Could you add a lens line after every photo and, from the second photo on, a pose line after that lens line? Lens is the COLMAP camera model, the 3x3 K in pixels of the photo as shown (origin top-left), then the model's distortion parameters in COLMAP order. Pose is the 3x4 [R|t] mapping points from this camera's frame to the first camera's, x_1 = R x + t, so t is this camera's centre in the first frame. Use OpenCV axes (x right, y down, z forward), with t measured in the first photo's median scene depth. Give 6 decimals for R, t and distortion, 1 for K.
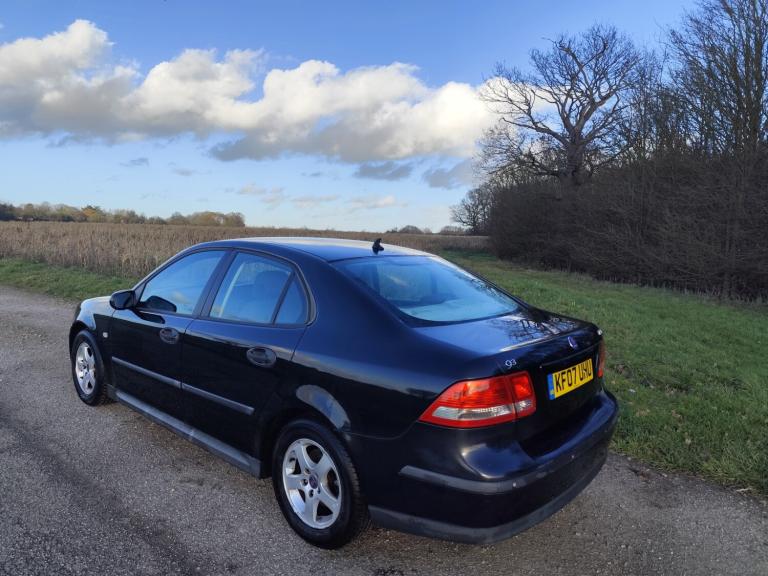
lens RADIAL K [[528.0, 0, 387.2], [0, 528.0, 285.9], [0, 0, 1]] dist [0.049527, -0.052325]
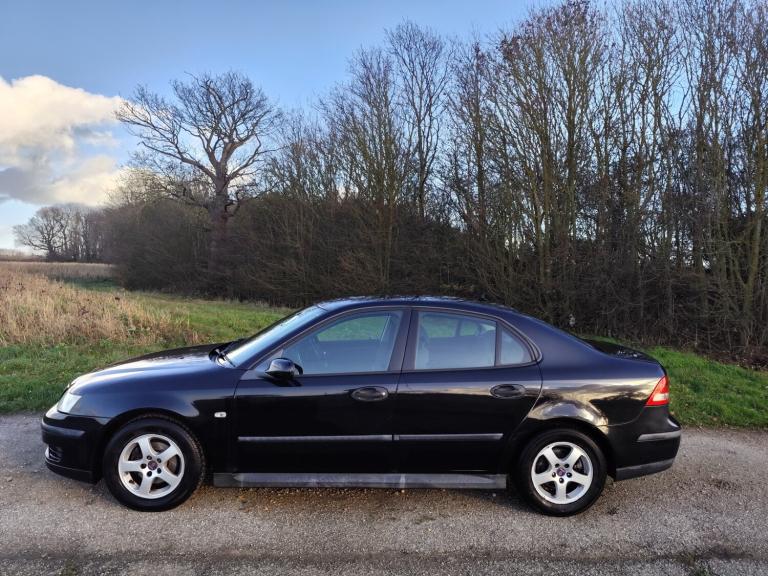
lens RADIAL K [[528.0, 0, 391.3], [0, 528.0, 281.9], [0, 0, 1]] dist [0.049527, -0.052325]
pose [[0.714216, -0.030557, 0.699258, -0.145709], [0.067332, 0.997413, -0.025185, -0.013421], [-0.696679, 0.065070, 0.714426, 0.026796]]
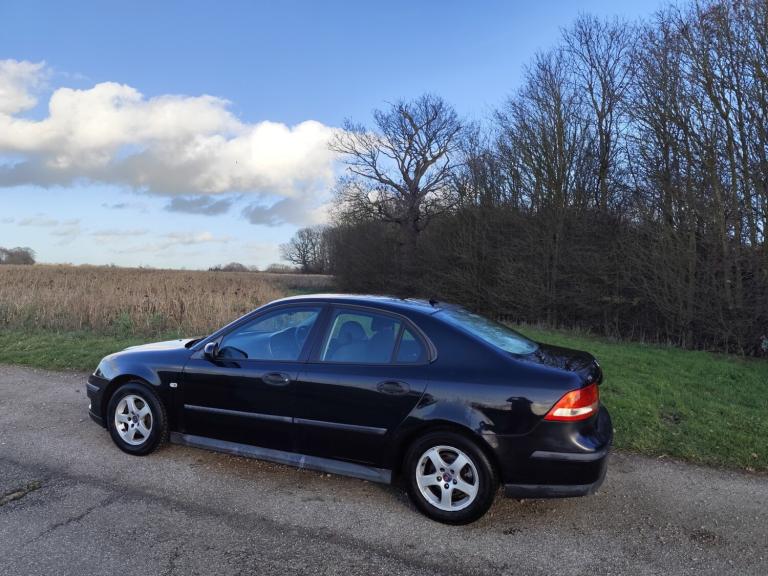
lens RADIAL K [[528.0, 0, 387.8], [0, 528.0, 291.0], [0, 0, 1]] dist [0.049527, -0.052325]
pose [[0.943125, -0.012260, 0.332212, -0.074076], [0.032257, 0.997979, -0.054744, -0.004236], [-0.330869, 0.062347, 0.941615, -0.027450]]
